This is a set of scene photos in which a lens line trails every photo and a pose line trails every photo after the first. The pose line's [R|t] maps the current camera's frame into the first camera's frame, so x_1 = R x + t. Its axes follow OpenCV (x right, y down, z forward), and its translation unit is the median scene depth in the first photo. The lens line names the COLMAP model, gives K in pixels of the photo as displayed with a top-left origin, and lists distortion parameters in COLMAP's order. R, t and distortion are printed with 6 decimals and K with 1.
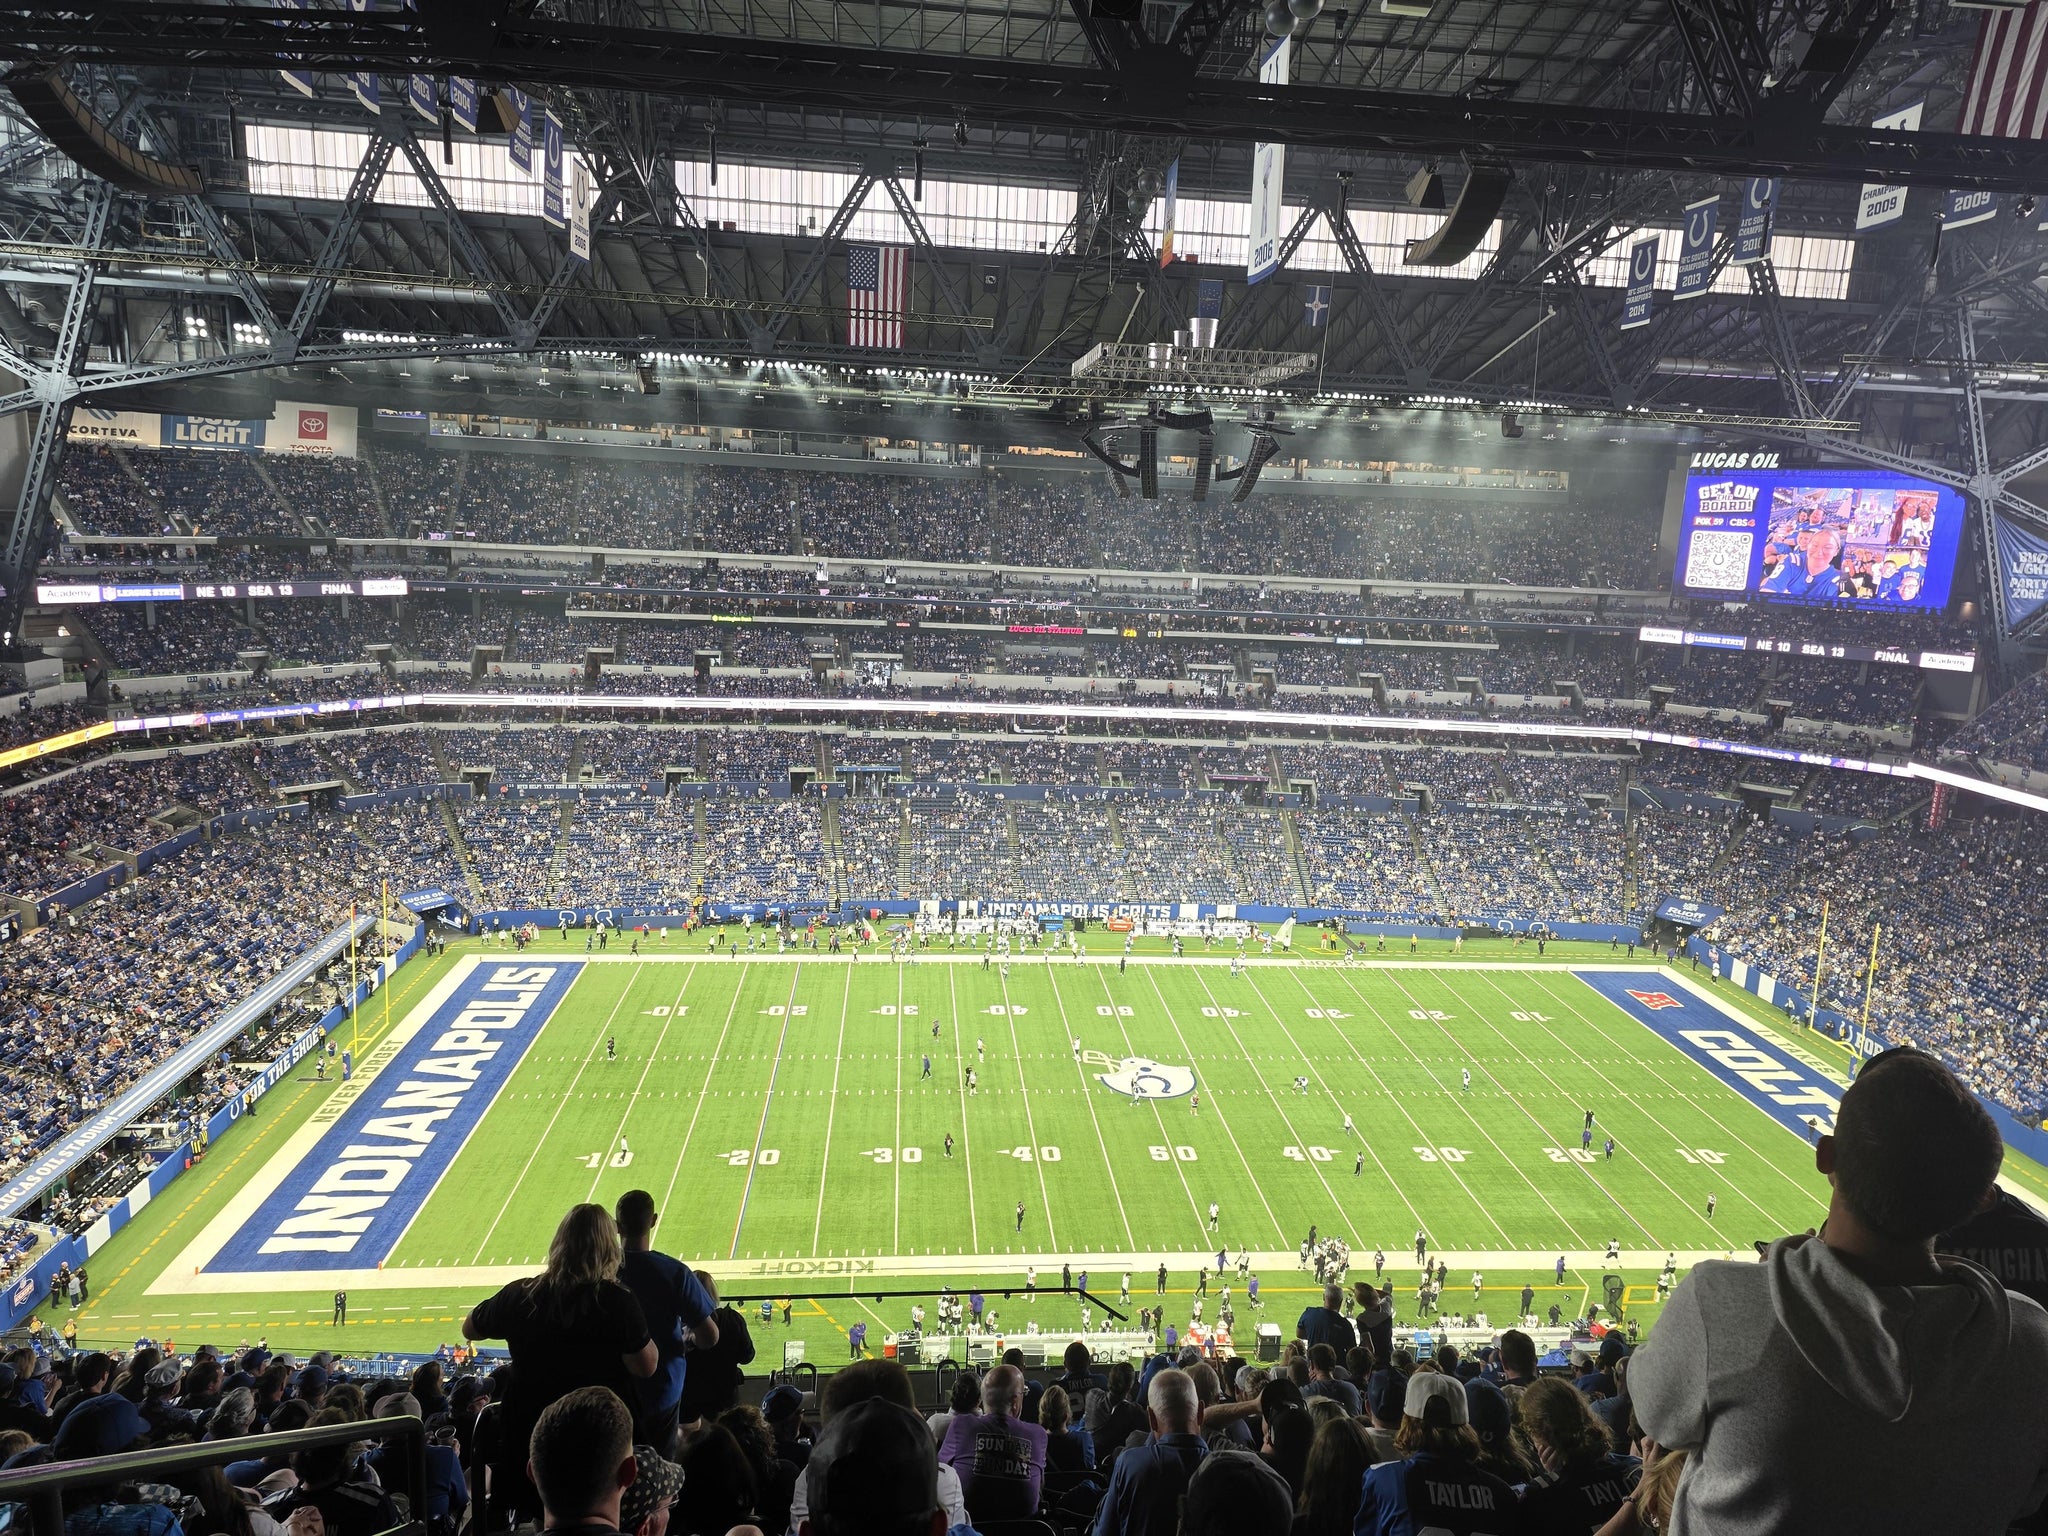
lens RADIAL K [[1341.9, 0, 1044.6], [0, 1341.9, 776.4], [0, 0, 1]] dist [0.103288, -0.103107]
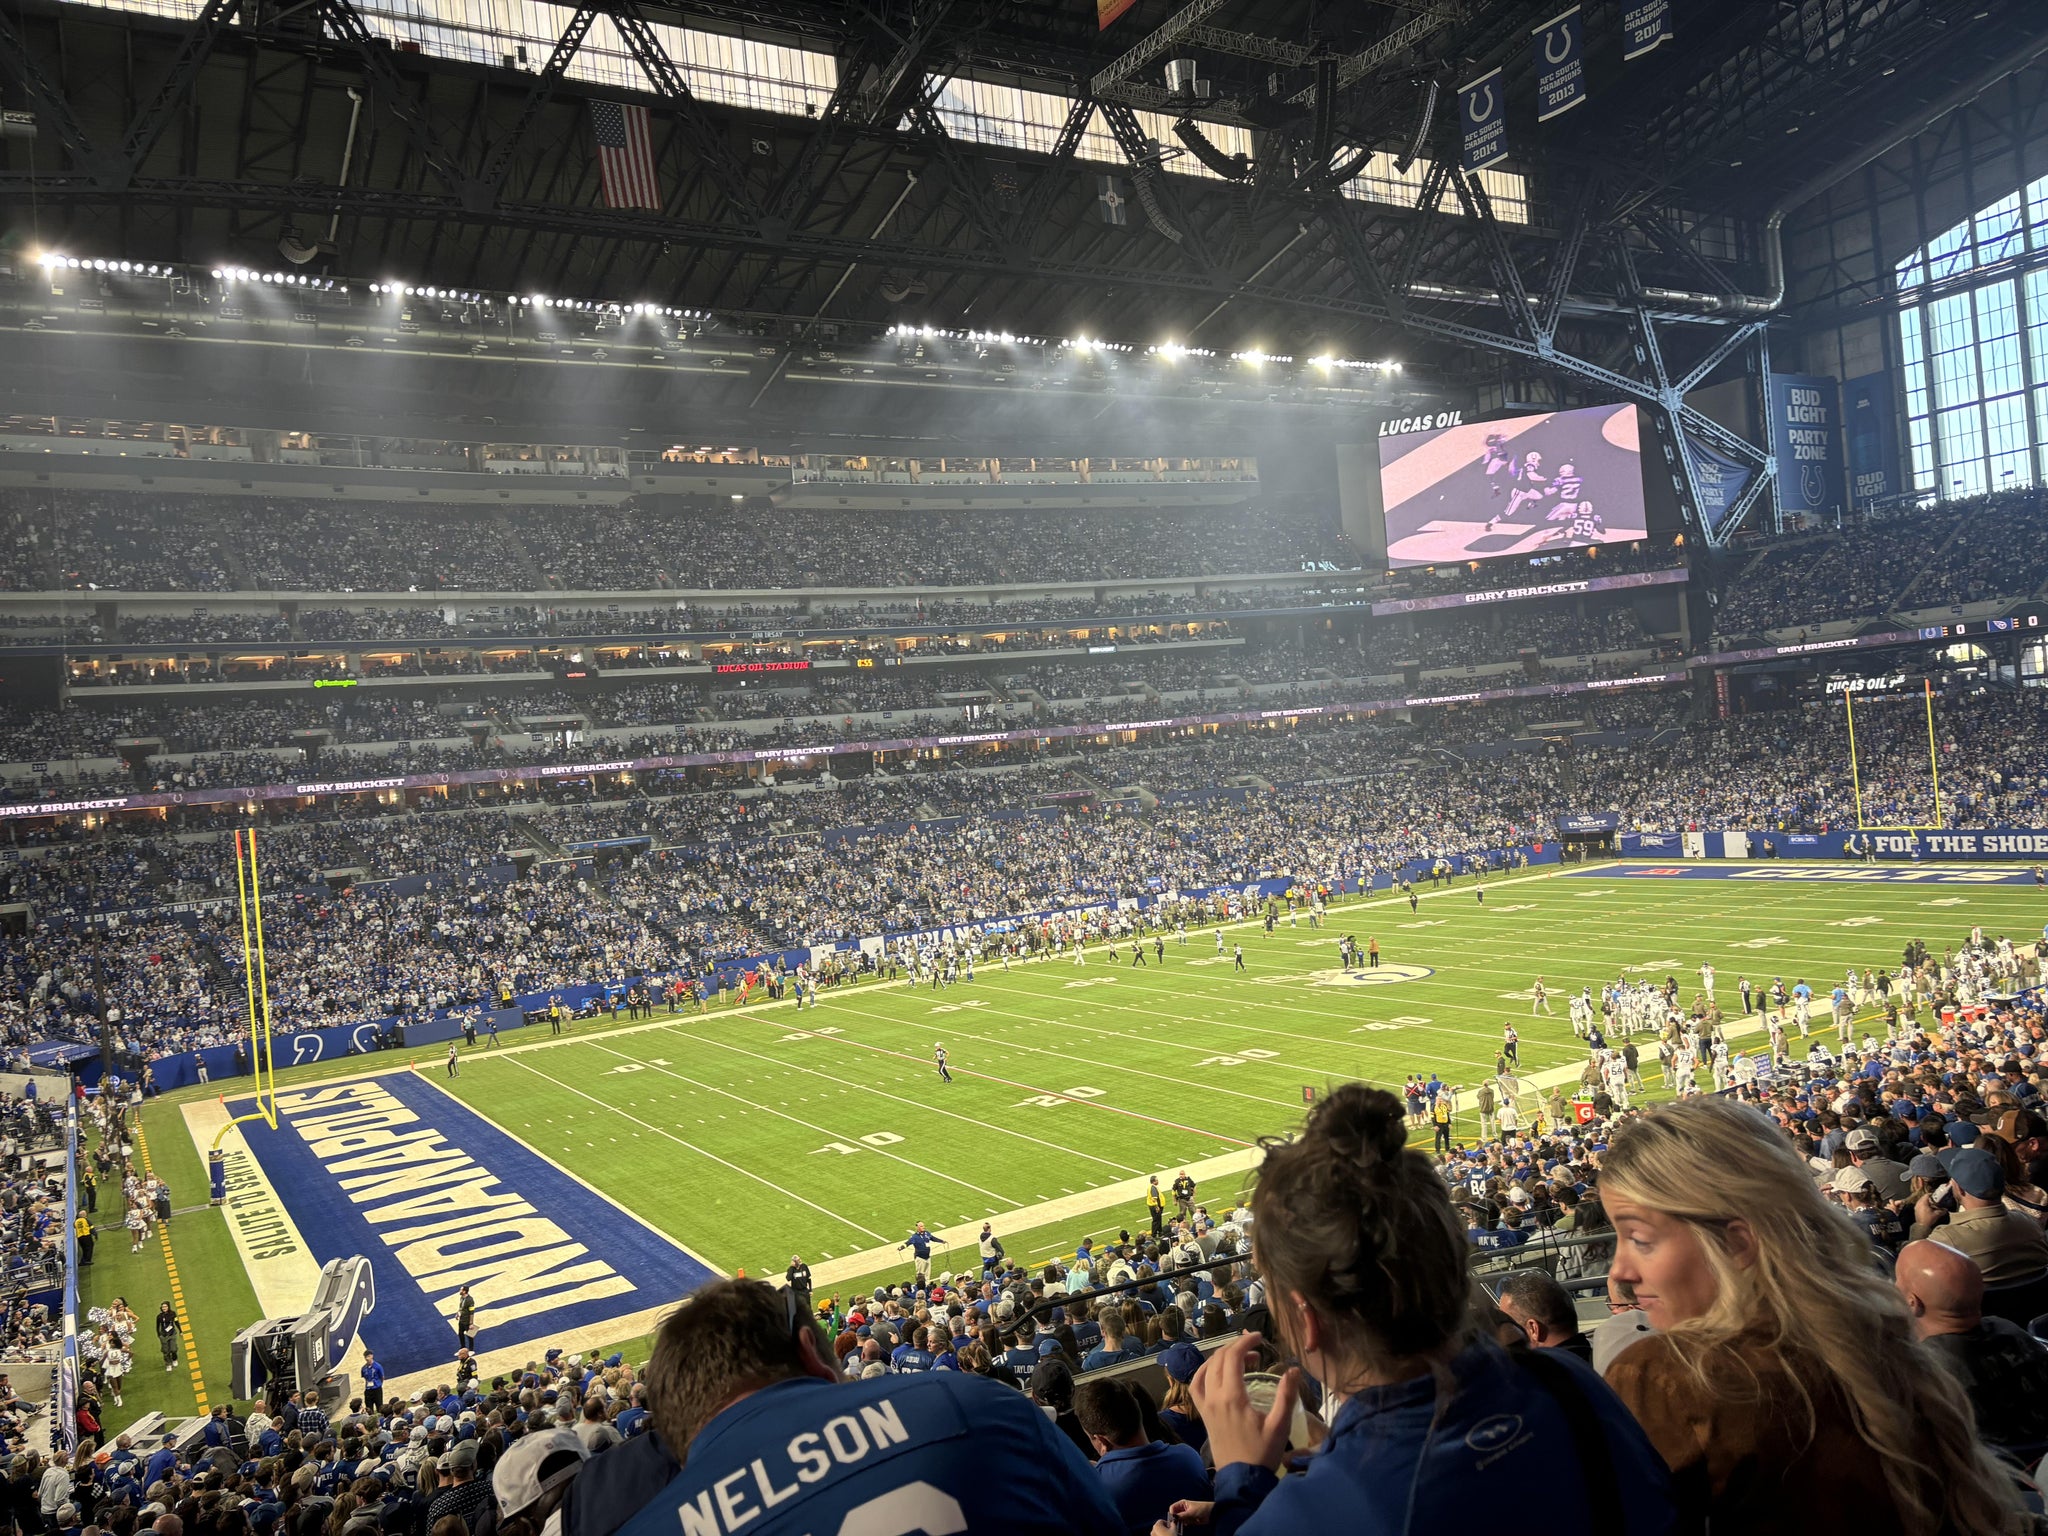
lens RADIAL K [[1545.3, 0, 1012.5], [0, 1545.3, 778.5], [0, 0, 1]] dist [0.040916, -0.033012]
pose [[0.894624, -0.130471, 0.427347, -0.331617], [0.215481, 0.963831, -0.156833, 0.156931], [-0.391429, 0.232392, 0.890381, 0.221715]]
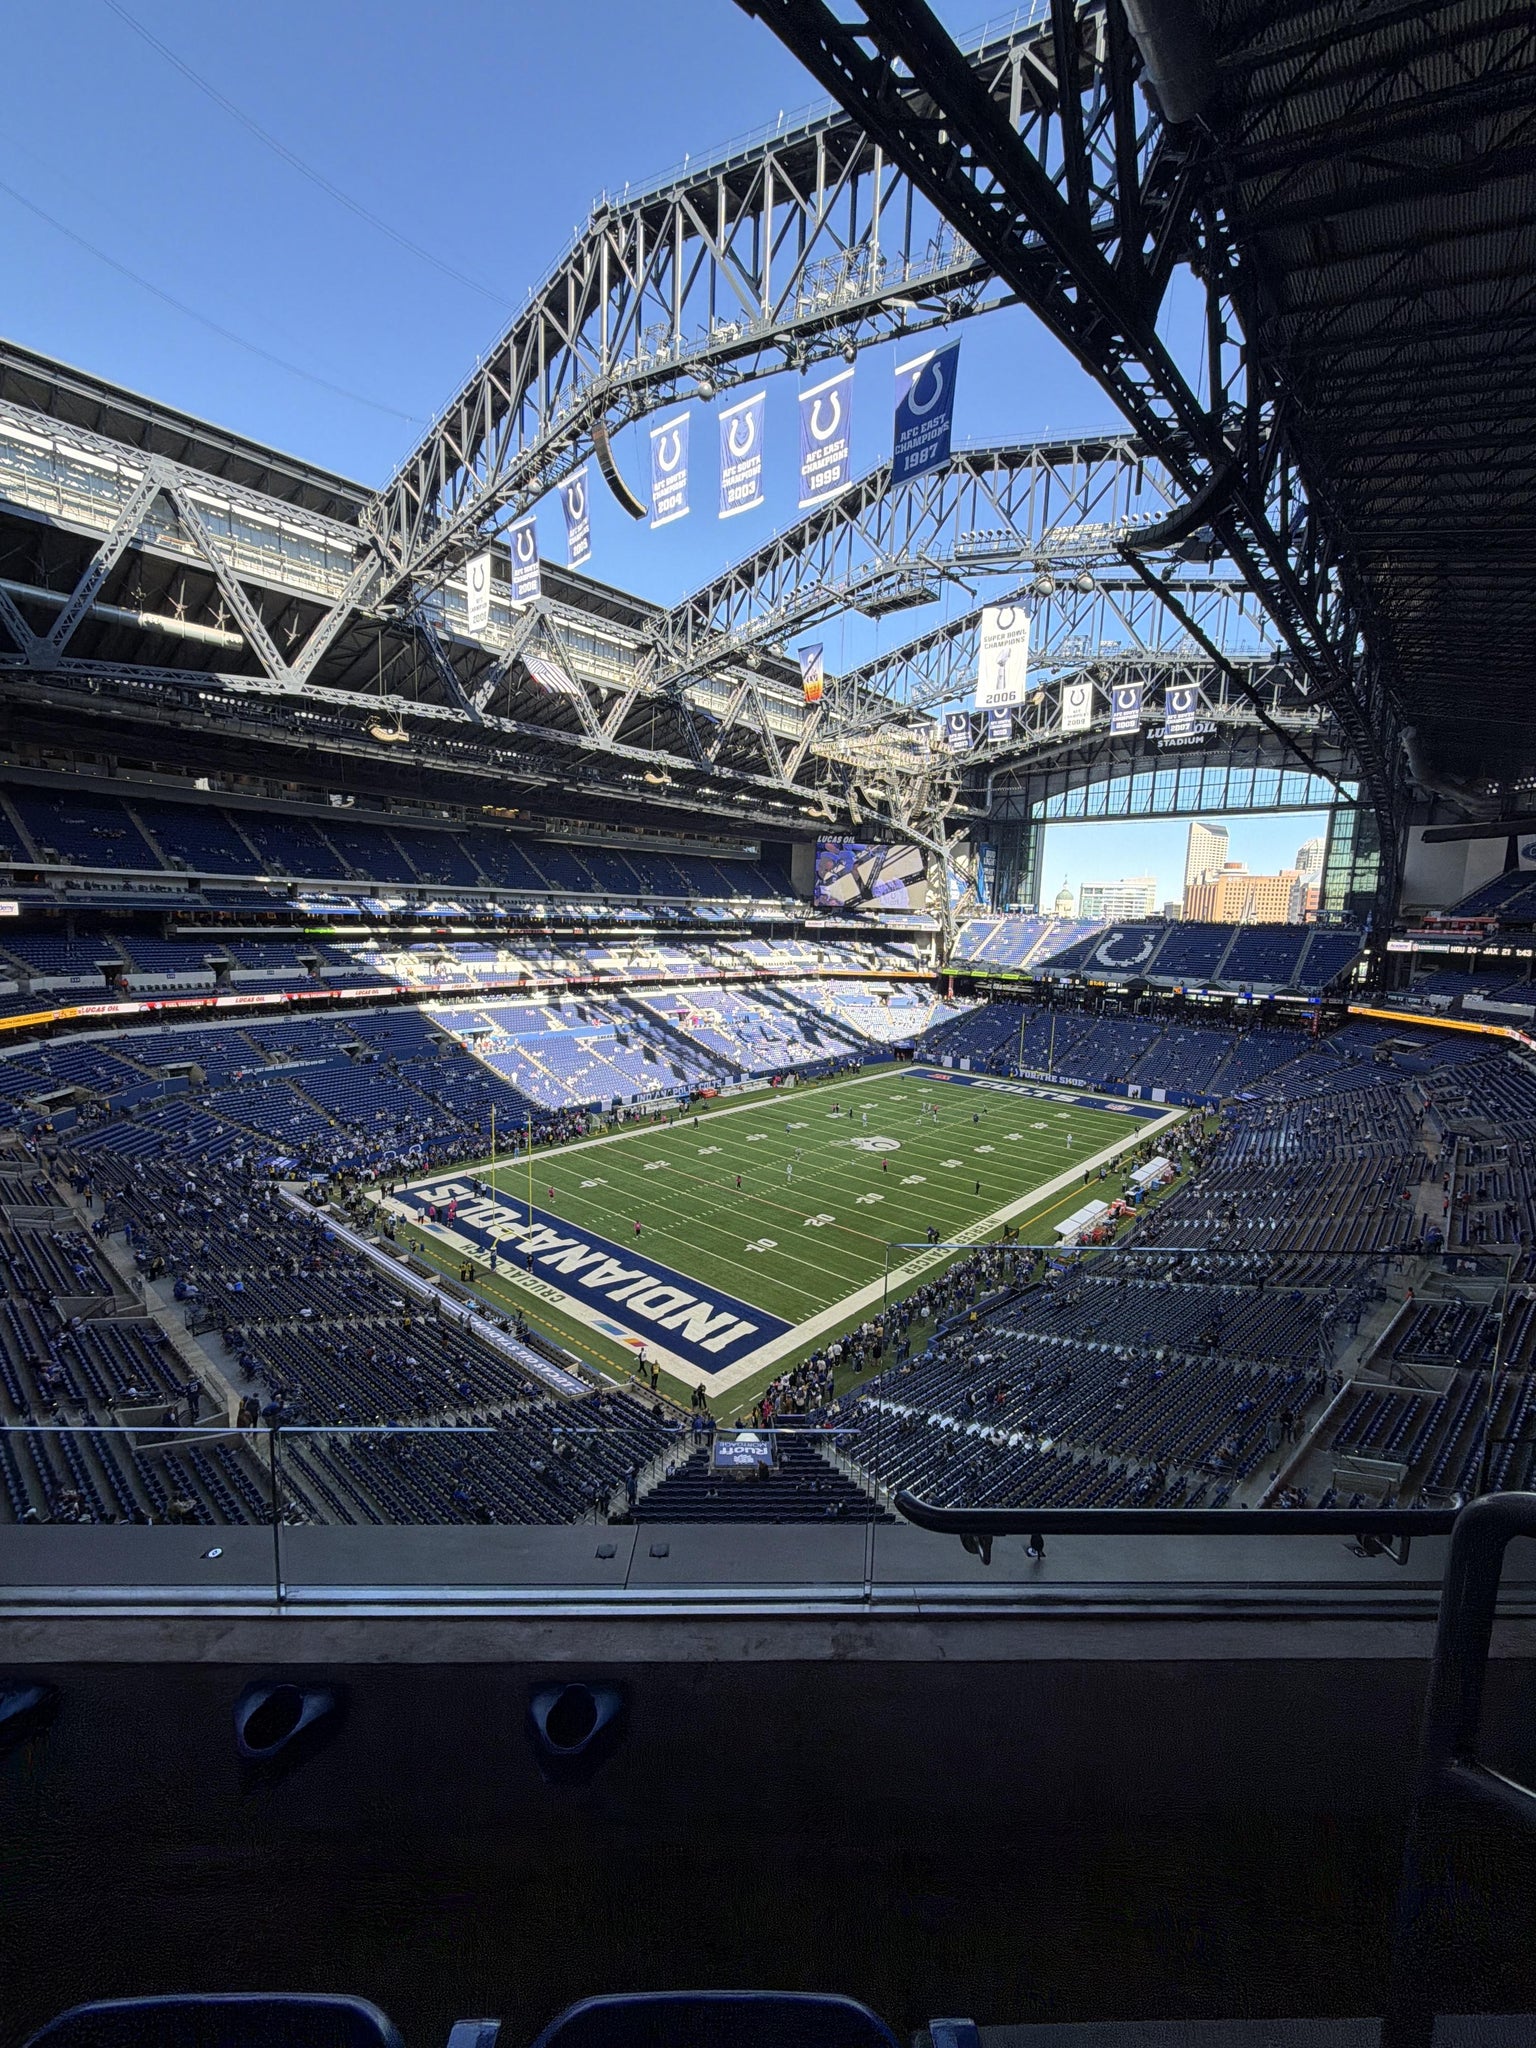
lens RADIAL K [[813.2, 0, 766.8], [0, 813.2, 1026.5], [0, 0, 1]] dist [-0.006029, -0.000011]
pose [[0.730786, -0.115359, 0.672788, -0.553989], [0.139076, 0.990105, 0.018703, 0.020326], [-0.668288, 0.079901, 0.739599, 0.208898]]
